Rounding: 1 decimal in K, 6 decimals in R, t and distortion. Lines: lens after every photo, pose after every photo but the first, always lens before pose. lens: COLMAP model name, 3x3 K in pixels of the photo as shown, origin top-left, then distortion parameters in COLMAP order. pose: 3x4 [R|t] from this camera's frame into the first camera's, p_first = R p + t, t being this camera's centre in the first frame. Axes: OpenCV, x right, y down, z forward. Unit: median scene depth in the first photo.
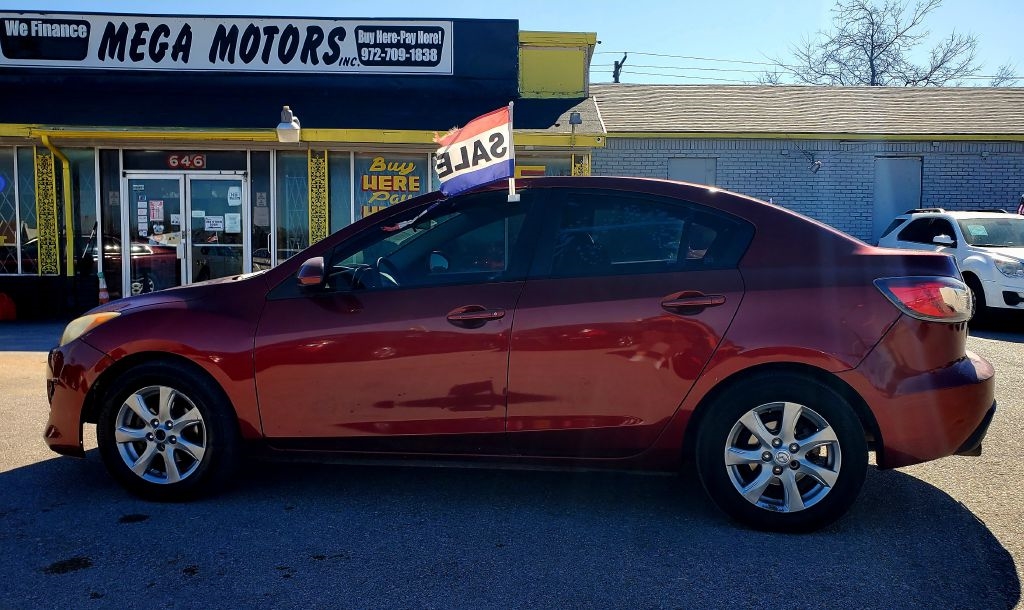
lens RADIAL K [[898.3, 0, 530.2], [0, 898.3, 316.7], [0, 0, 1]] dist [-0.045421, 0.102102]
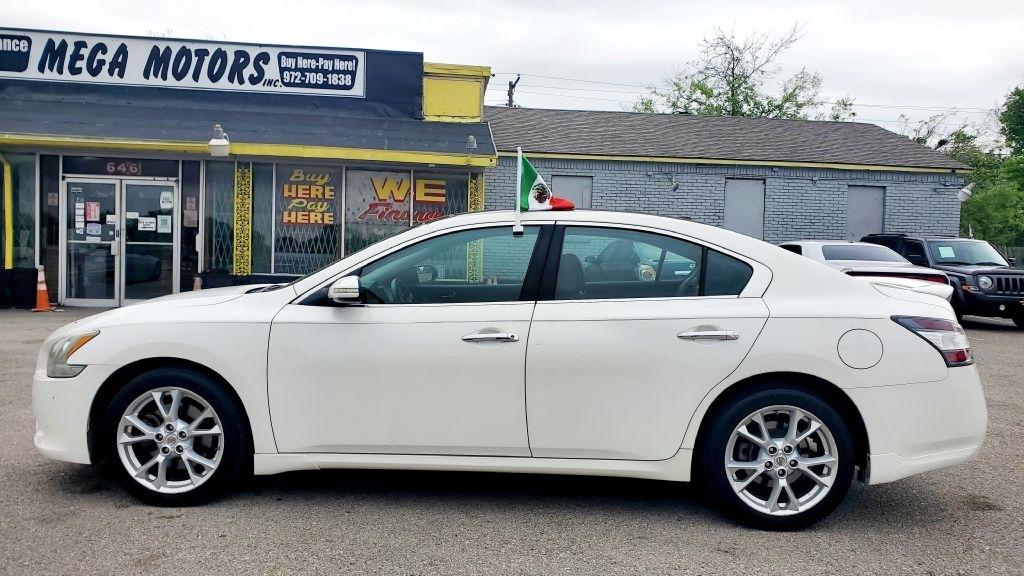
lens RADIAL K [[848.3, 0, 513.8], [0, 848.3, 282.0], [0, 0, 1]] dist [-0.038582, 0.090649]
pose [[0.994978, 0.015481, 0.098887, -0.000486], [-0.012017, 0.999296, -0.035530, 0.000295], [-0.099368, 0.034163, 0.994464, -0.083450]]
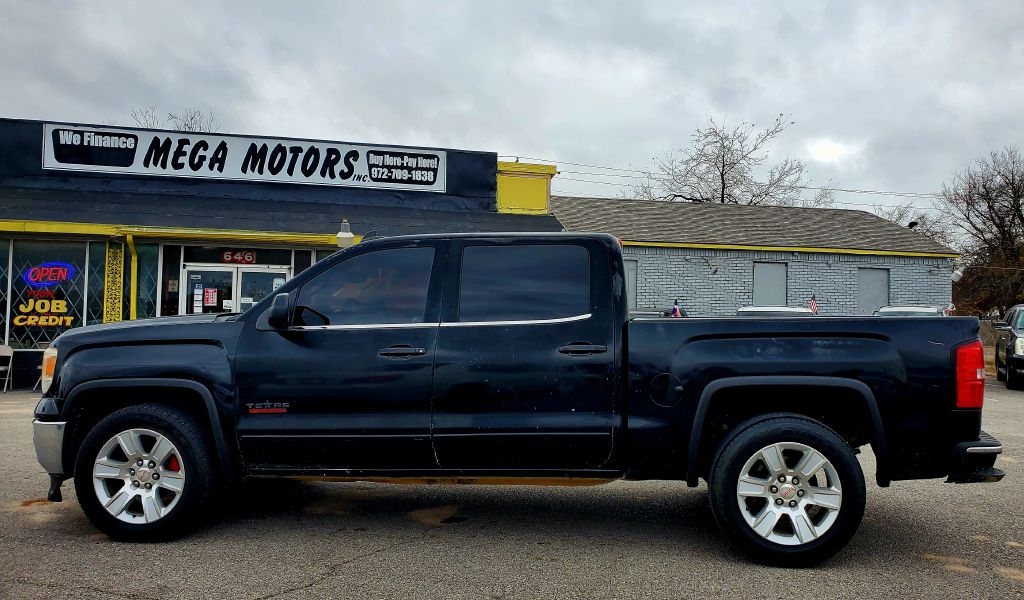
lens RADIAL K [[899.1, 0, 567.1], [0, 899.1, 268.0], [0, 0, 1]] dist [0.005180, 0.014257]
pose [[0.974367, 0.022884, 0.223796, -0.201305], [0.008505, 0.990355, -0.138295, 0.012187], [-0.224802, 0.136653, 0.964775, -0.246021]]
